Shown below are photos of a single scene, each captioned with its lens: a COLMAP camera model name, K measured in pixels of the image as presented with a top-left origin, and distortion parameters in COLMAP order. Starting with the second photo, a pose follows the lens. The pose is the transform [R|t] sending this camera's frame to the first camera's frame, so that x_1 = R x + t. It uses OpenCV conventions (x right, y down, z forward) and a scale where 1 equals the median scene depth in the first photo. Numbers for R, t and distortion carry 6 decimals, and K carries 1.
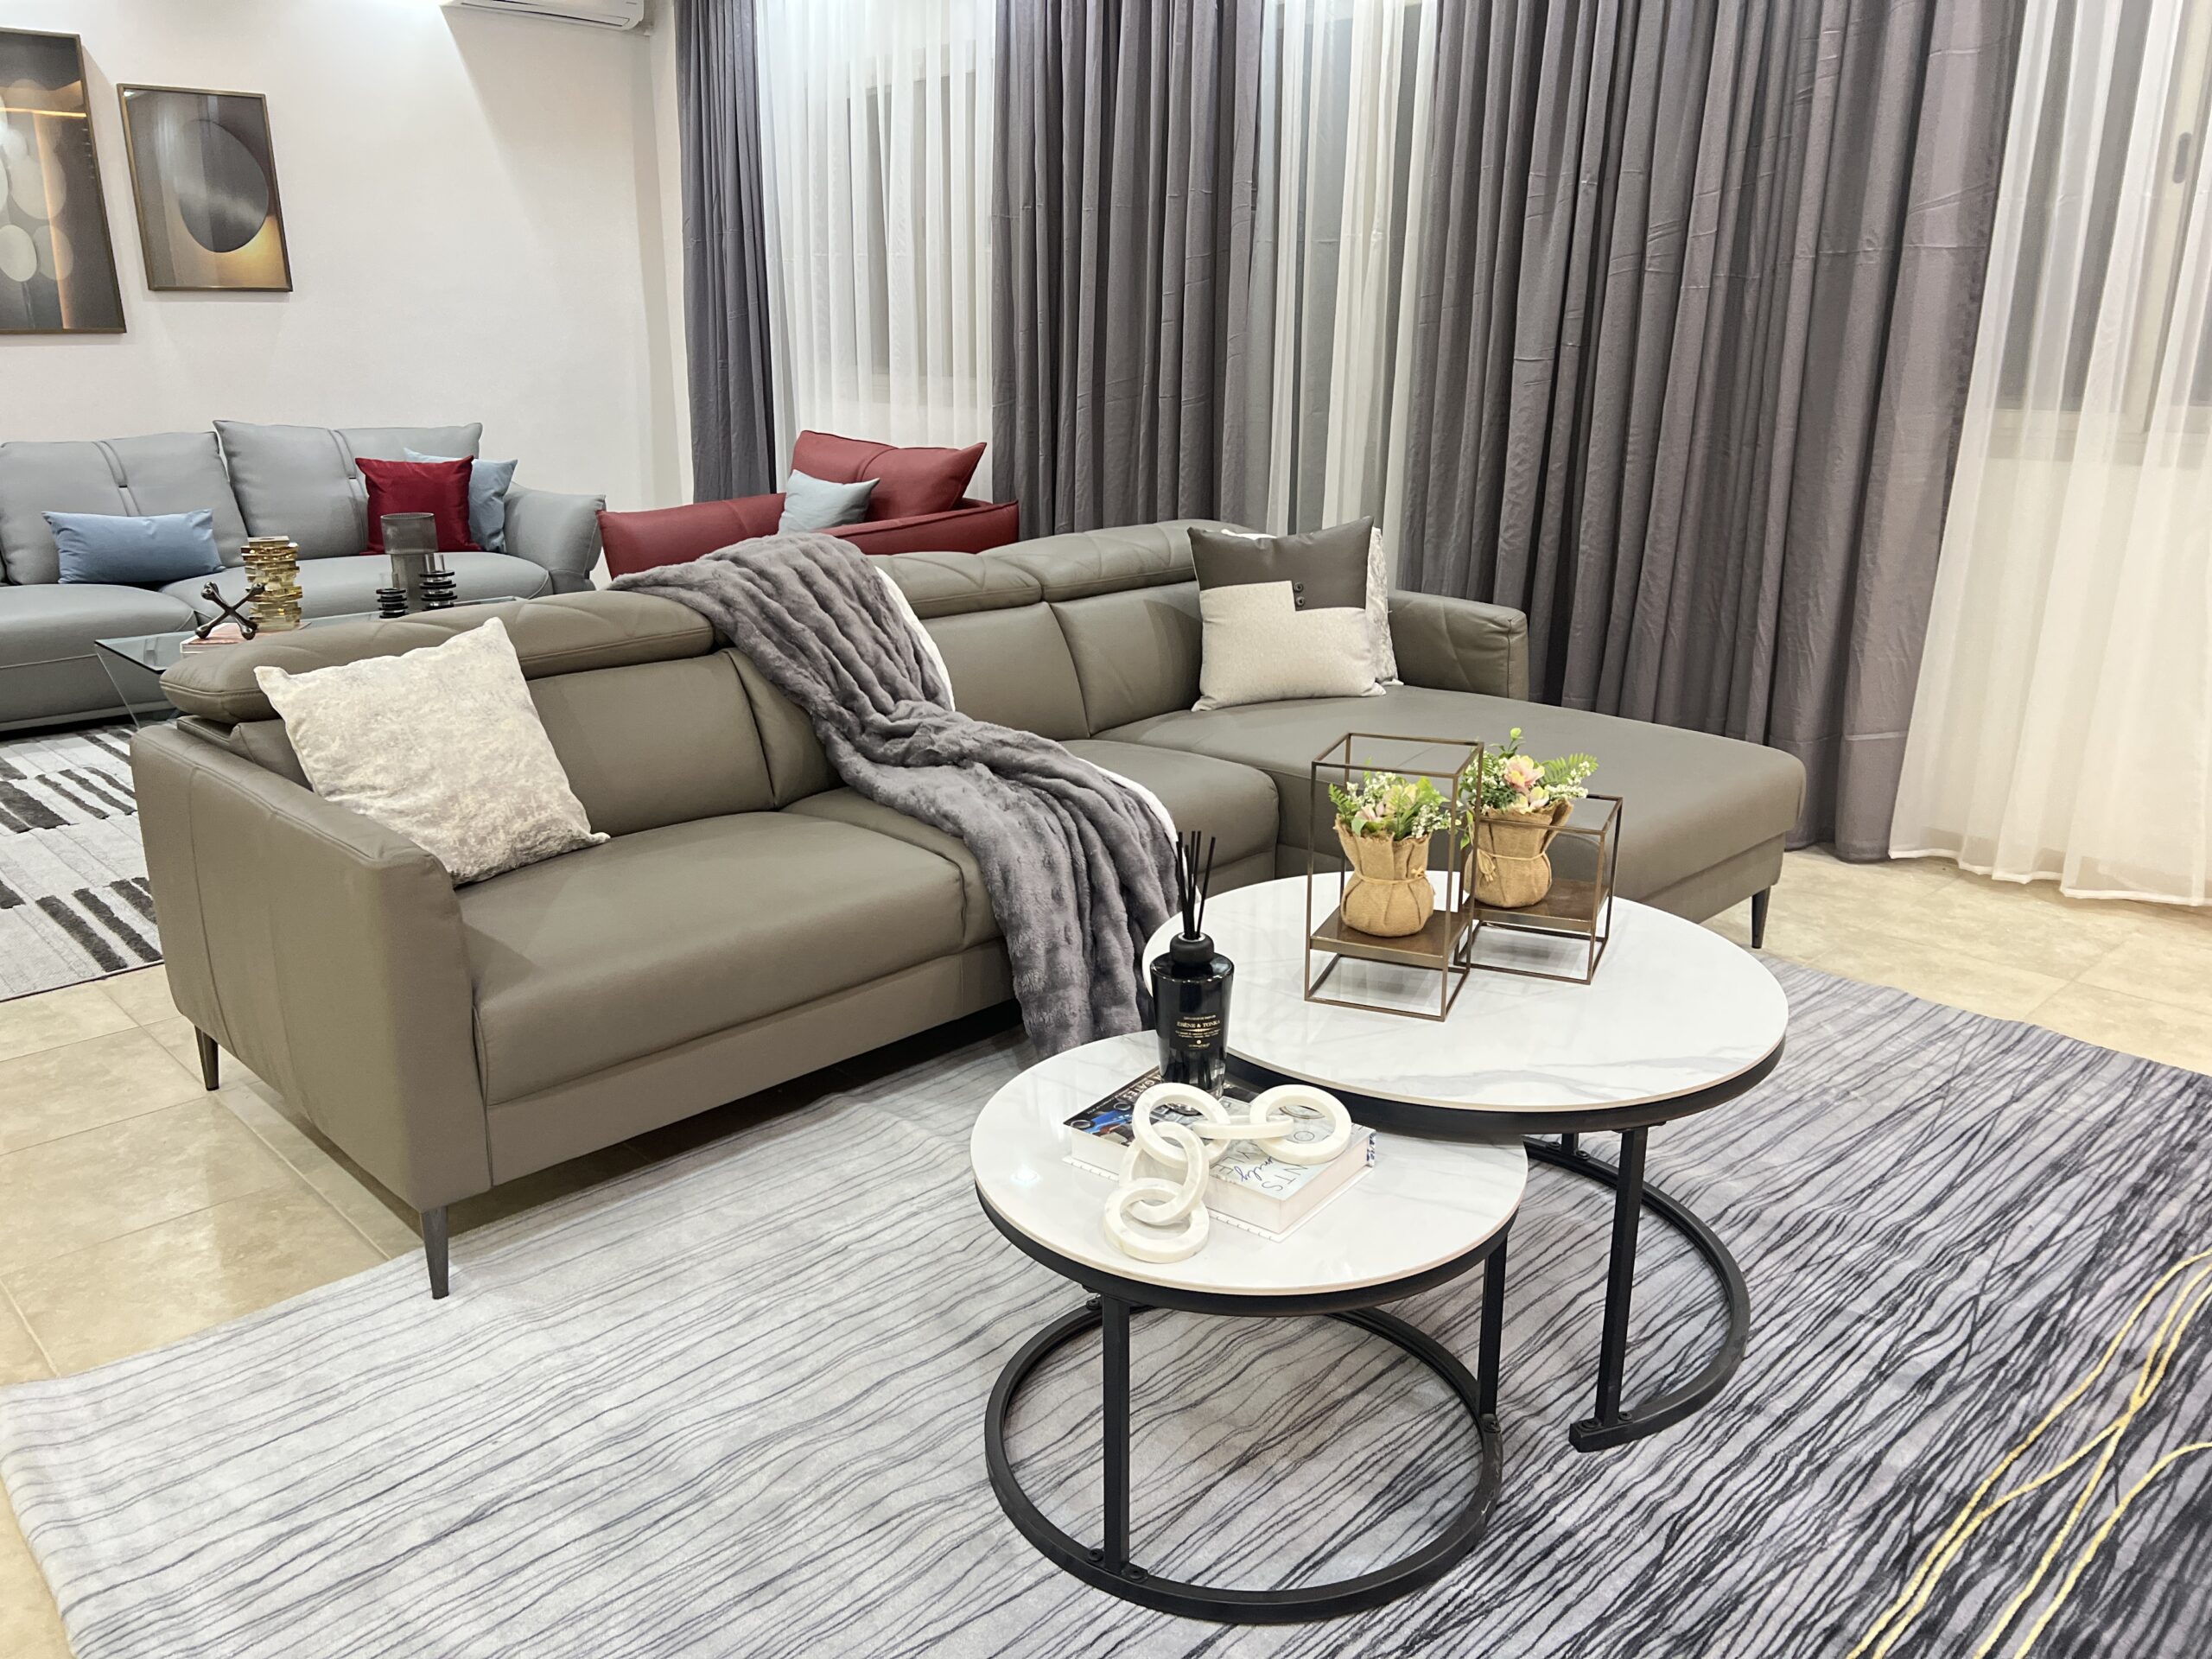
lens RADIAL K [[1679.8, 0, 1120.8], [0, 1679.8, 820.3], [0, 0, 1]] dist [0.052545, -0.084180]
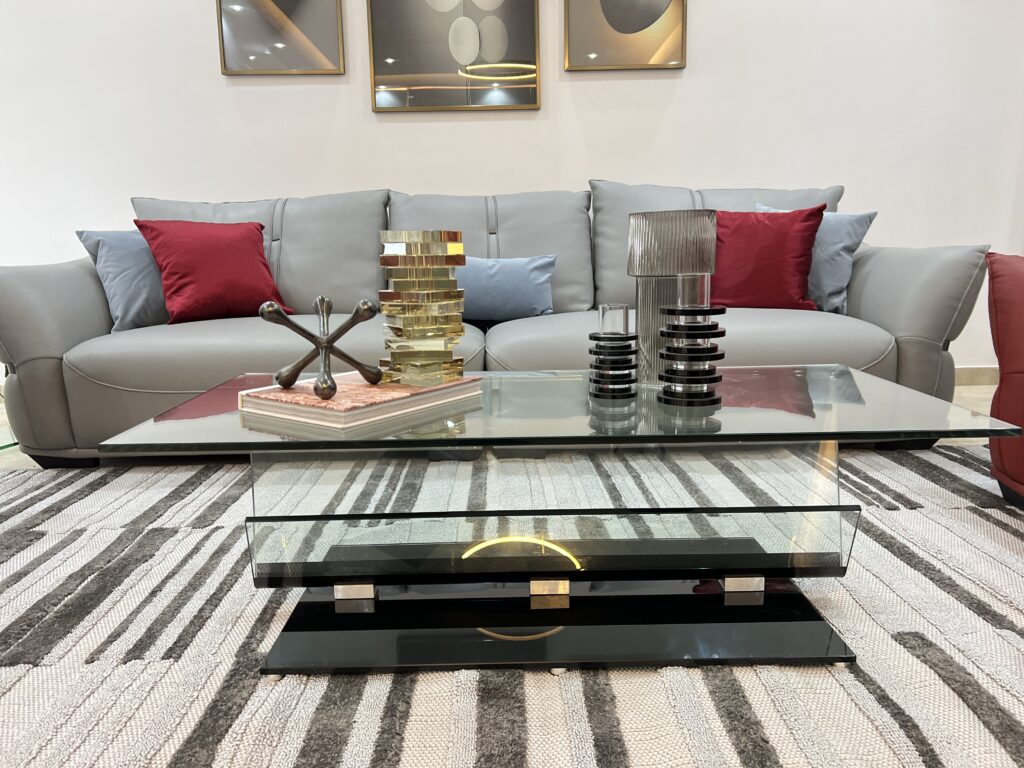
lens RADIAL K [[777.6, 0, 518.9], [0, 777.6, 379.7], [0, 0, 1]] dist [0.052545, -0.084180]
pose [[0.724370, 0.101948, -0.681832, -0.254271], [-0.176767, 0.983409, -0.040755, -0.097423], [0.666365, 0.150047, 0.730372, 0.733336]]
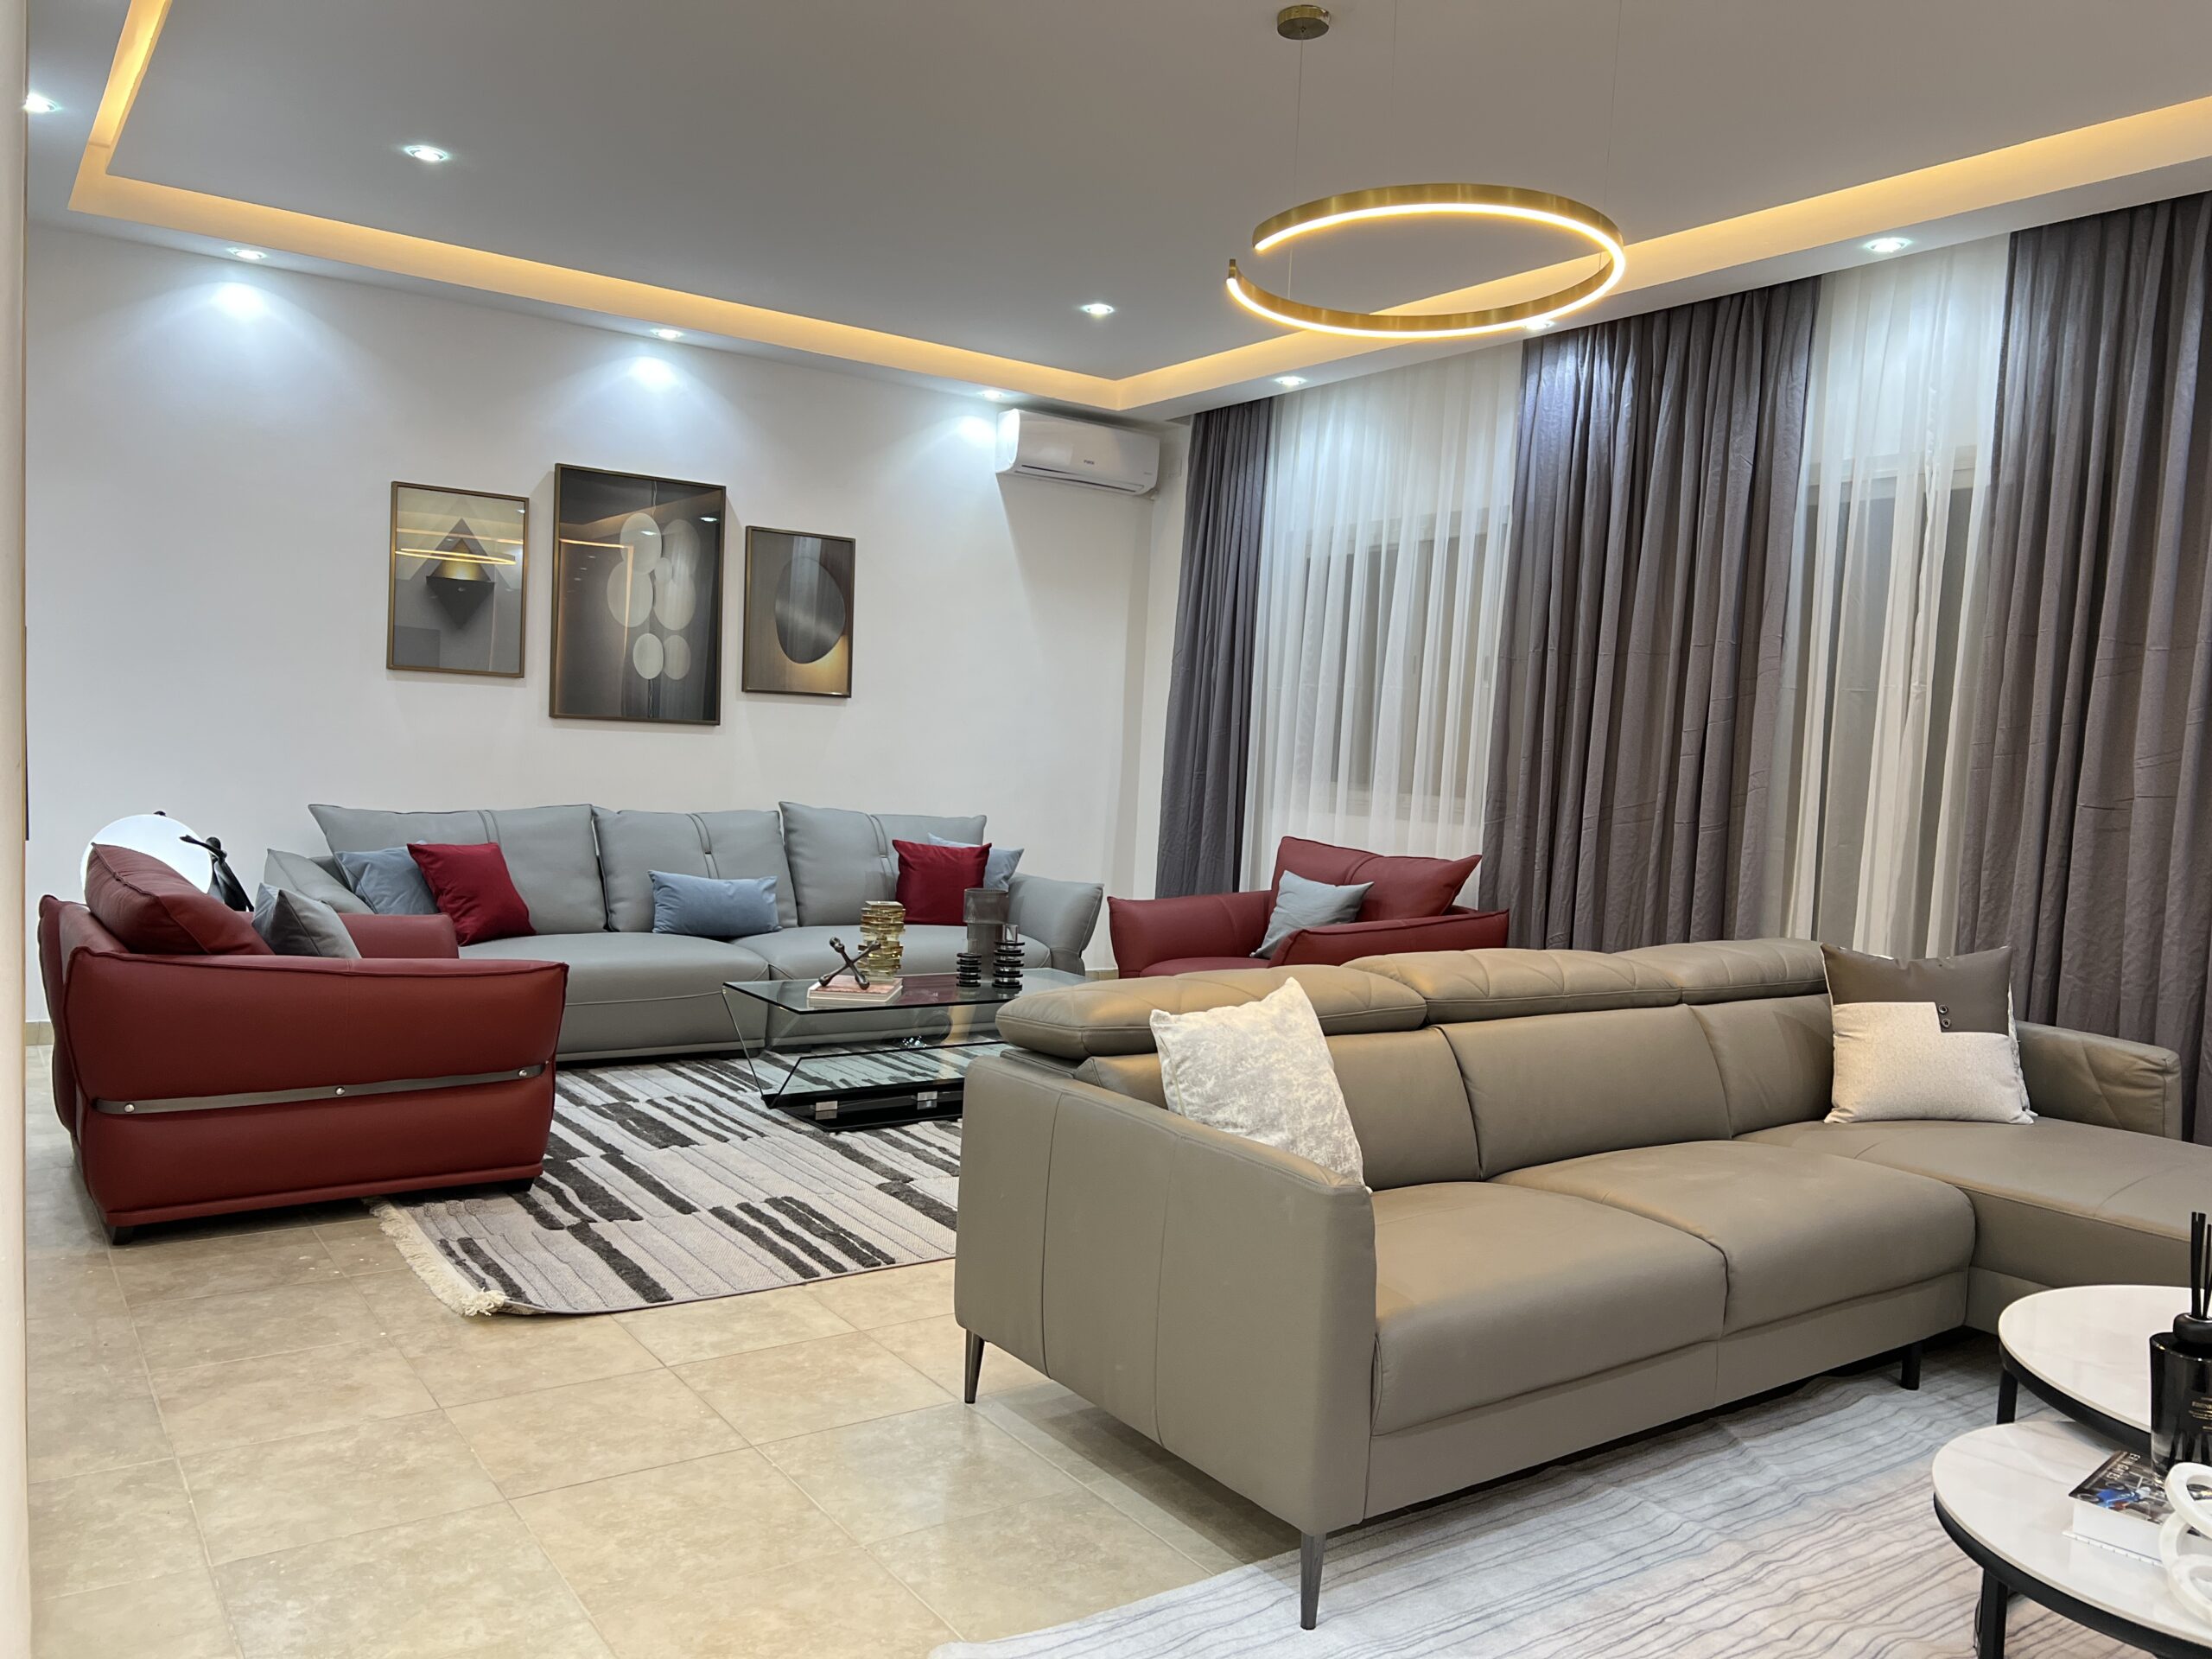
lens RADIAL K [[1663.4, 0, 1106.0], [0, 1663.4, 829.5], [0, 0, 1]] dist [0.049463, -0.078847]
pose [[0.984992, 0.052253, -0.164499, -0.152374], [-0.089234, 0.969985, -0.226201, 0.021572], [0.147742, 0.237485, 0.960090, -0.057623]]
